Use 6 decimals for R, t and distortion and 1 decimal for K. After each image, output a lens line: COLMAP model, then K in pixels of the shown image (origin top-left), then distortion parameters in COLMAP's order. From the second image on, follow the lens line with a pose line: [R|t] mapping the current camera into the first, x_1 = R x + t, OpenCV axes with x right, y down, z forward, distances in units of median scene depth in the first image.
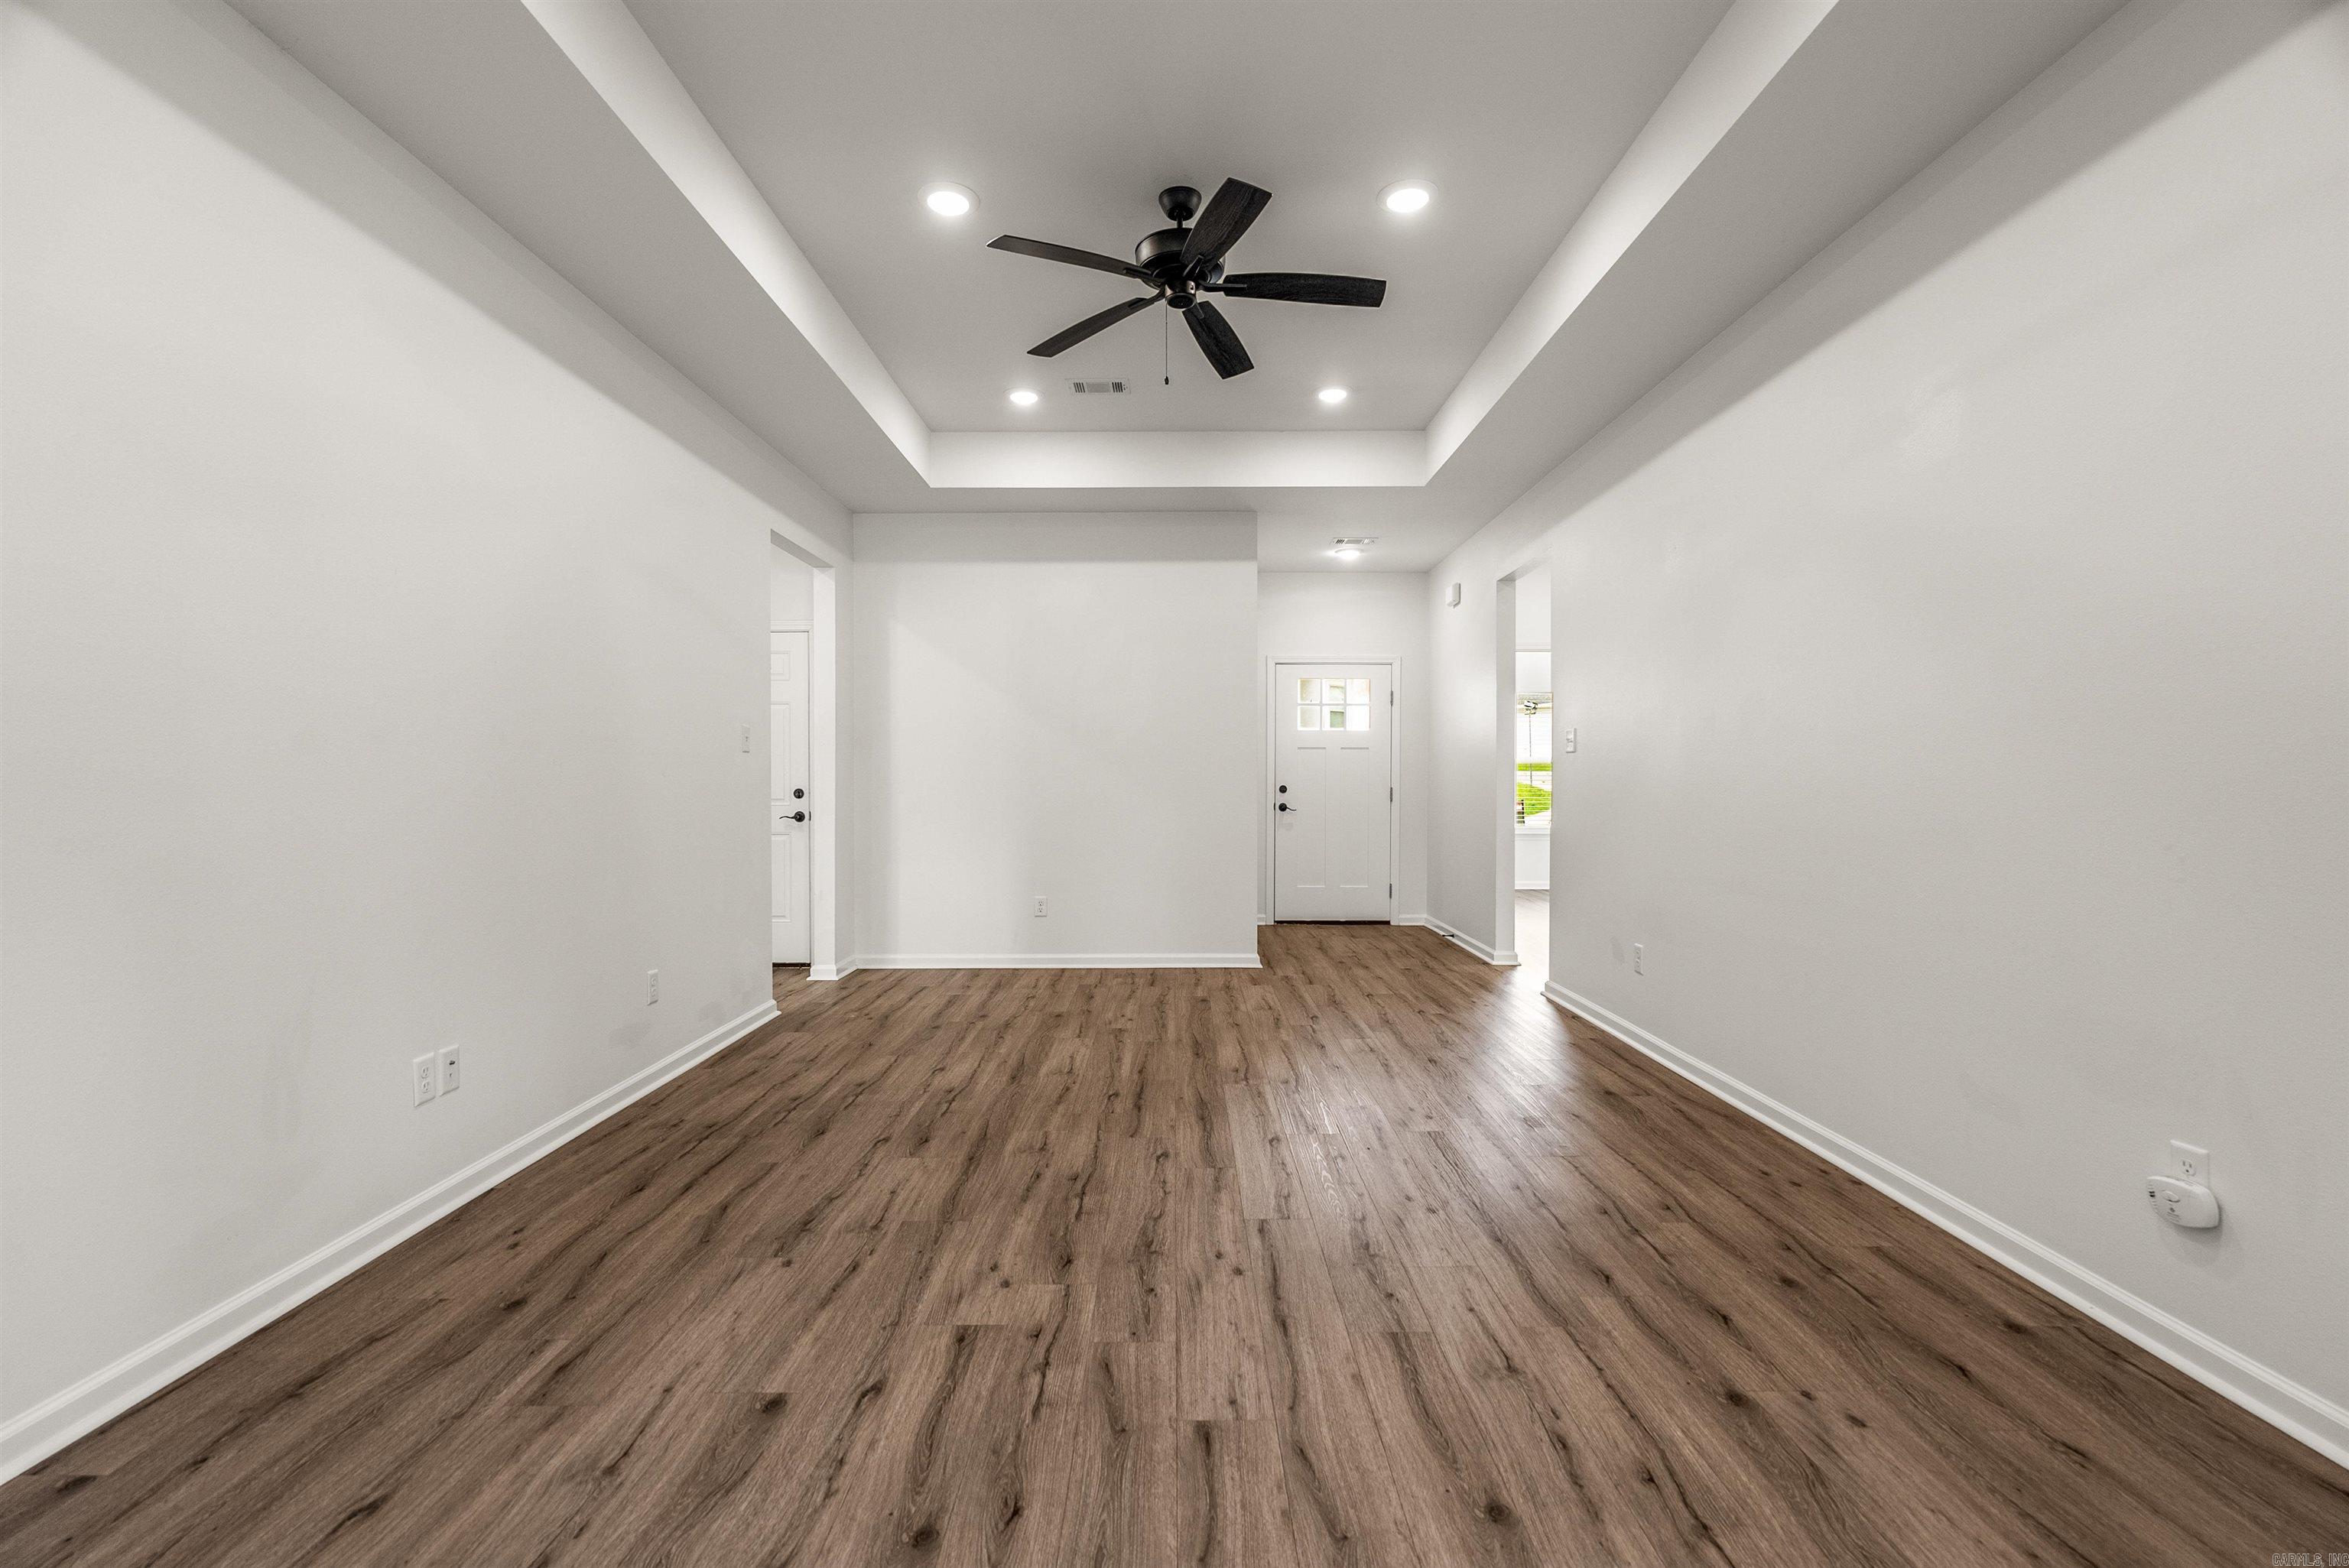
lens RADIAL K [[1055.5, 0, 1173.0], [0, 1055.5, 792.5], [0, 0, 1]] dist [-0.001718, 0.000962]
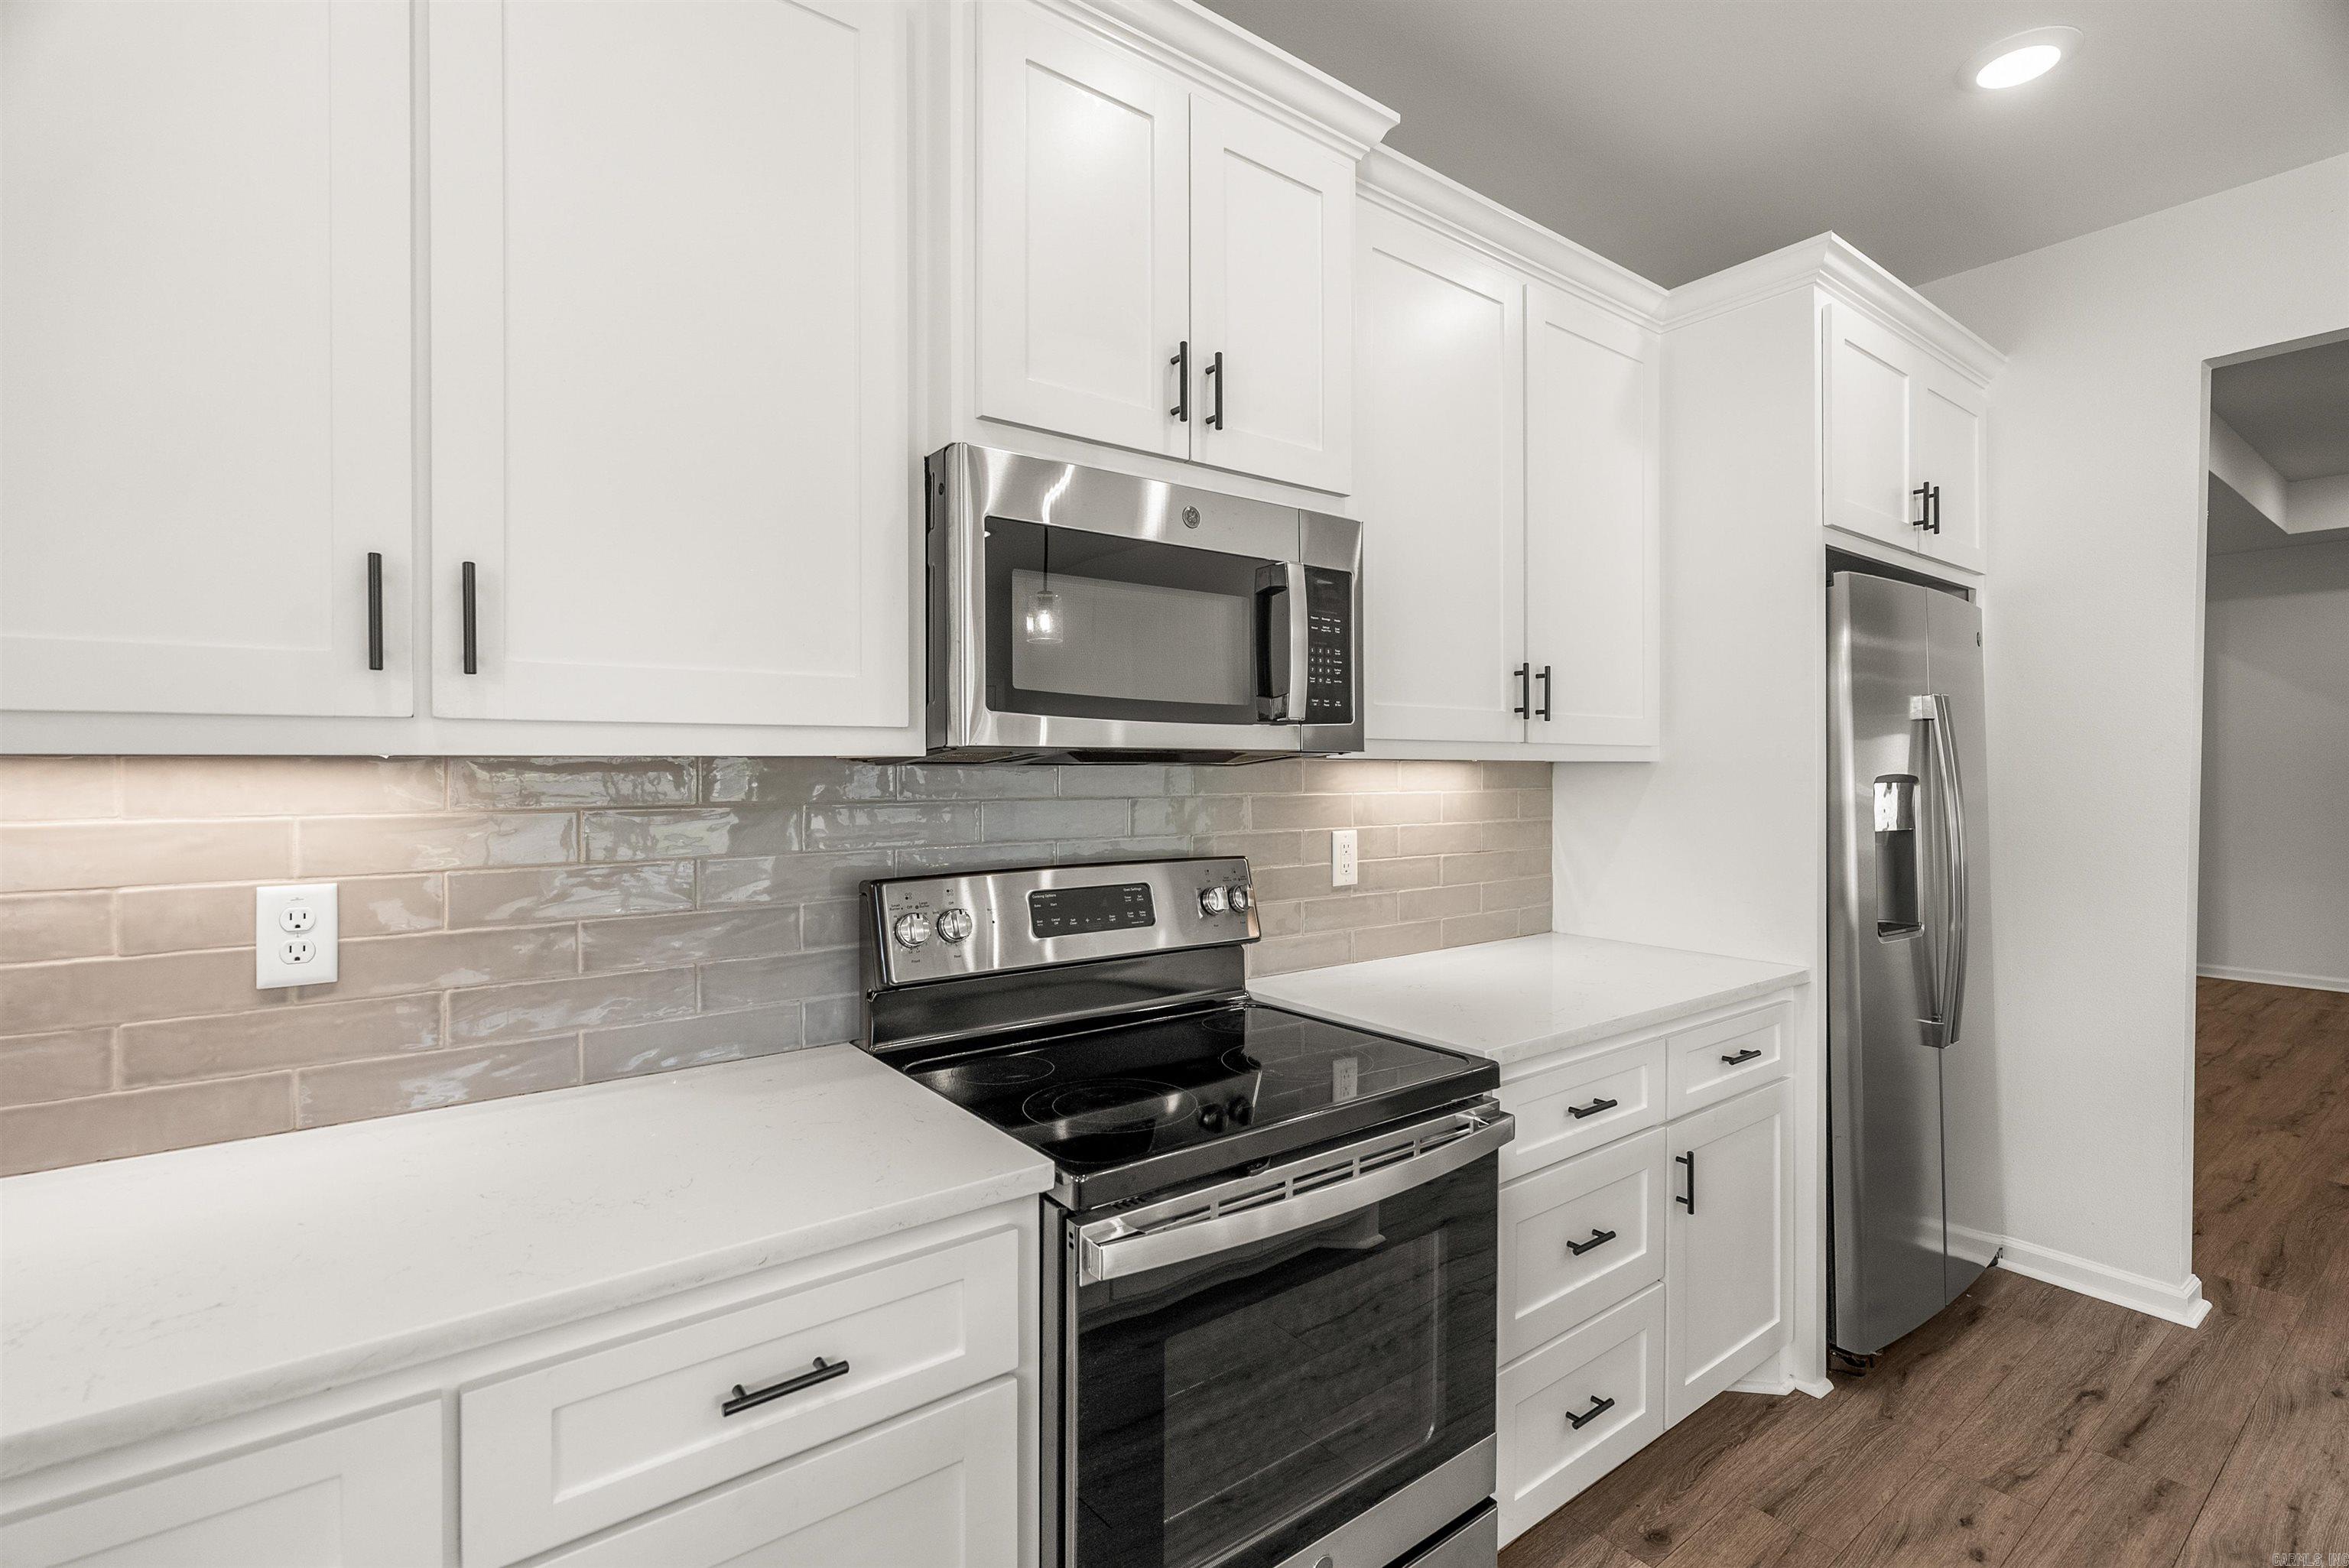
lens RADIAL K [[1069.8, 0, 1176.2], [0, 1069.8, 765.9], [0, 0, 1]] dist [-0.007833, 0.000908]
pose [[0.604502, -0.000232, -0.796604, -0.090630], [-0.014051, 0.999841, -0.010953, -0.045625], [0.796480, 0.017814, 0.604402, -0.984647]]
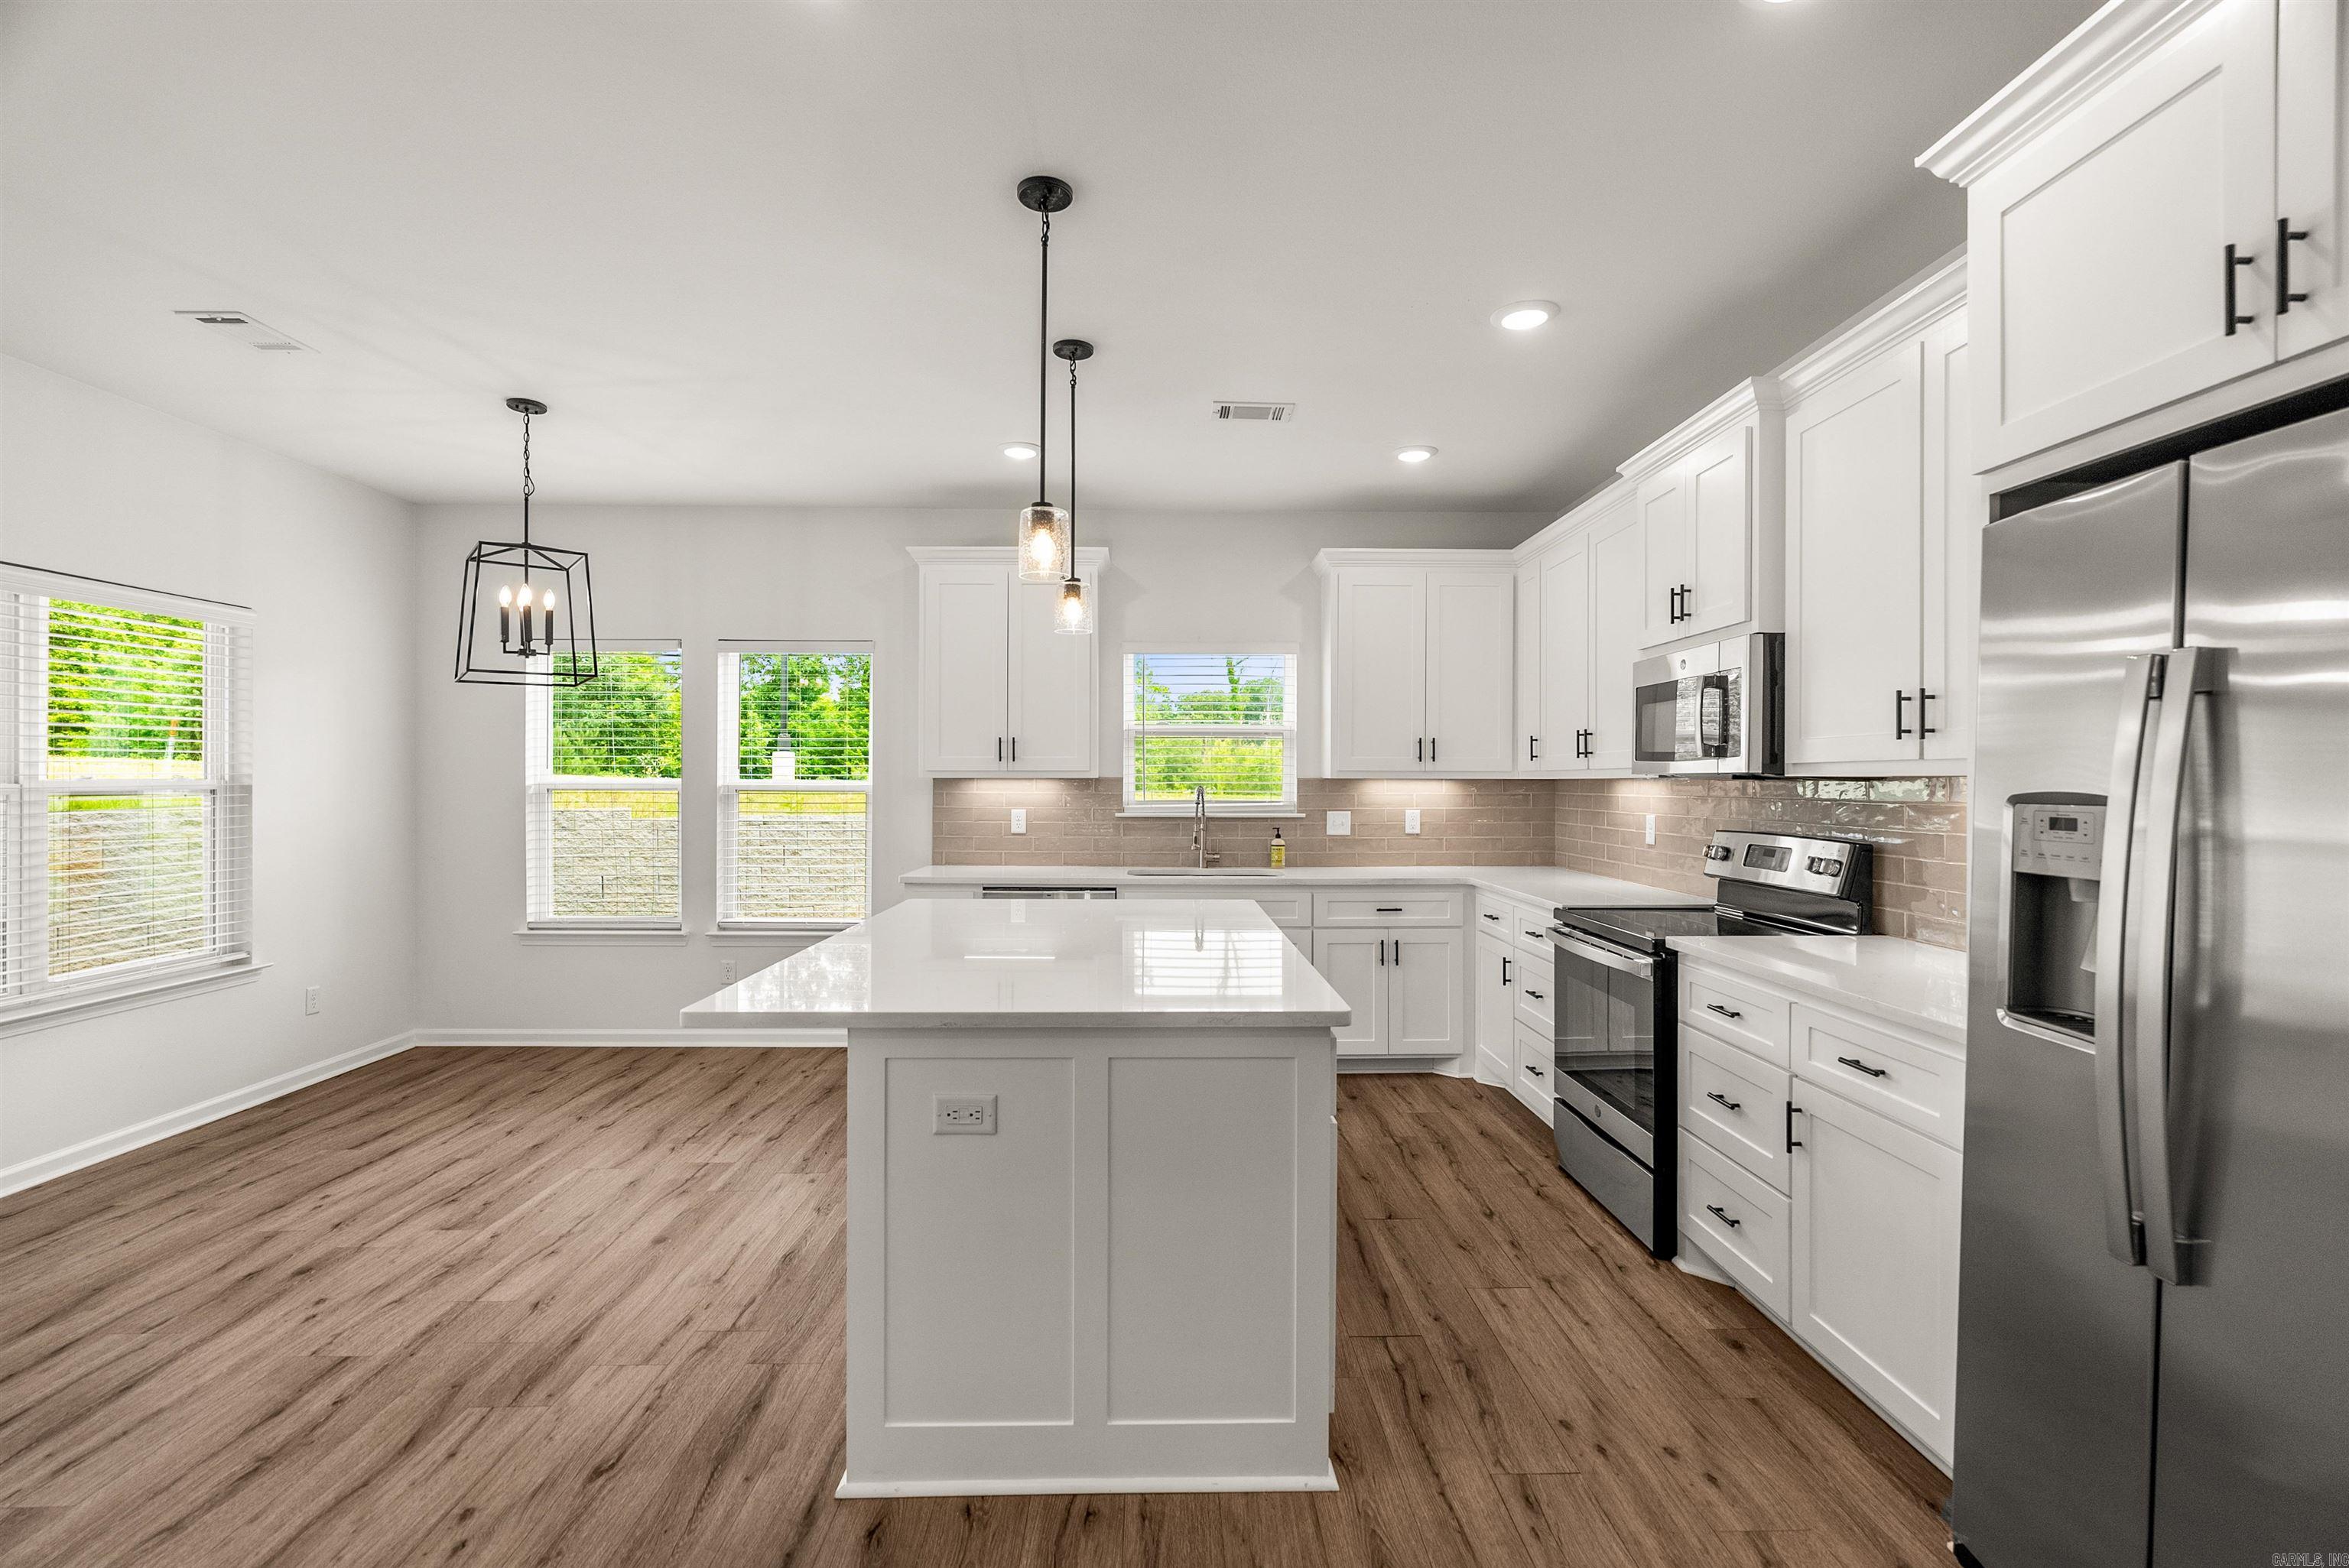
lens RADIAL K [[1064.5, 0, 1173.9], [0, 1064.5, 779.7], [0, 0, 1]] dist [-0.002614, 0.000688]
pose [[-0.999792, -0.001004, -0.020360, 0.041468], [-0.001330, 0.999871, 0.015985, -0.068201], [0.020341, 0.016009, -0.999665, 0.353955]]
